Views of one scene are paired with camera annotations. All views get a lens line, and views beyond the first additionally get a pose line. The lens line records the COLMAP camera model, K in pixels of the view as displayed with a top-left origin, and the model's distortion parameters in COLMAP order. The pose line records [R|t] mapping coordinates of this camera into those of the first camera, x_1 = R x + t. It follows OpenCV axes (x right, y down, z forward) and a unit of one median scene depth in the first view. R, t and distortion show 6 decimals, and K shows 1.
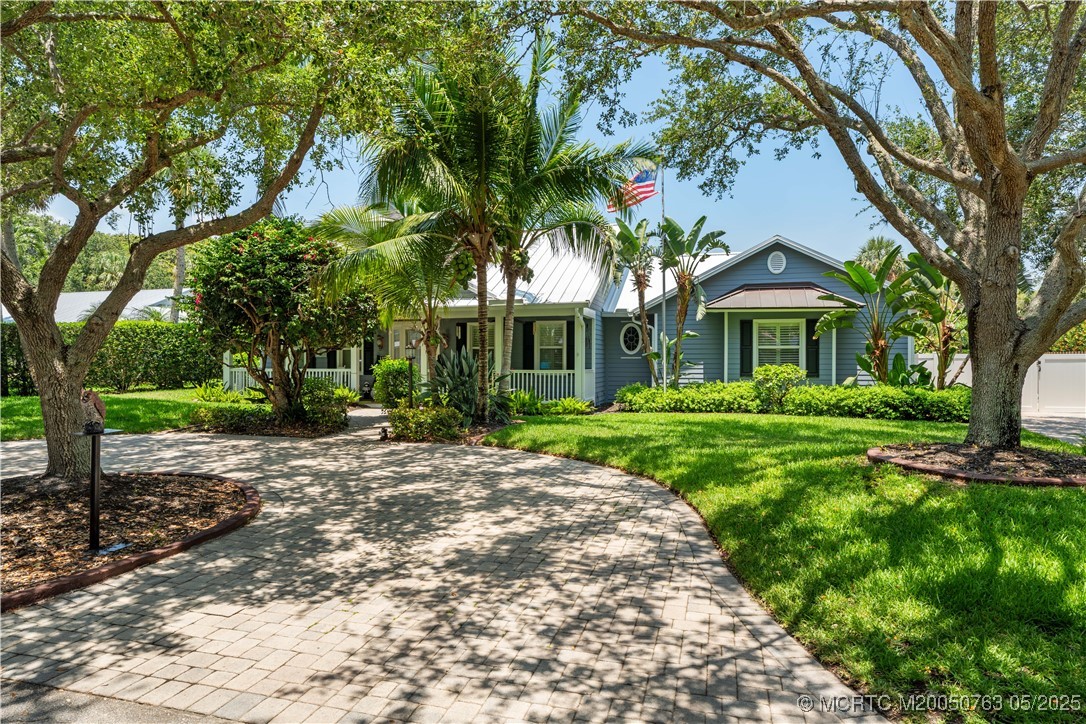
lens RADIAL K [[615.5, 0, 542.2], [0, 615.5, 358.6], [0, 0, 1]] dist [-0.019409, 0.001545]
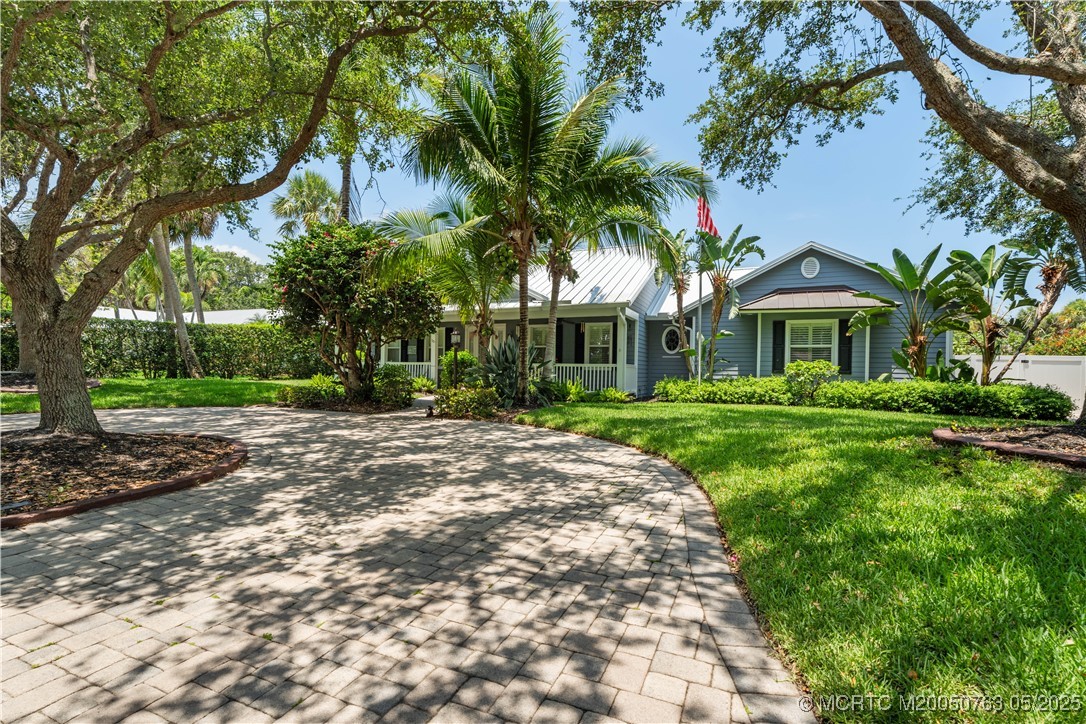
lens RADIAL K [[488.0, 0, 539.5], [0, 488.0, 373.2], [0, 0, 1]] dist [-0.005965, -0.000619]
pose [[0.990861, 0.016109, -0.133923, 0.054002], [-0.014065, 0.999770, 0.016193, 0.038115], [0.134153, -0.014162, 0.990859, 0.163810]]
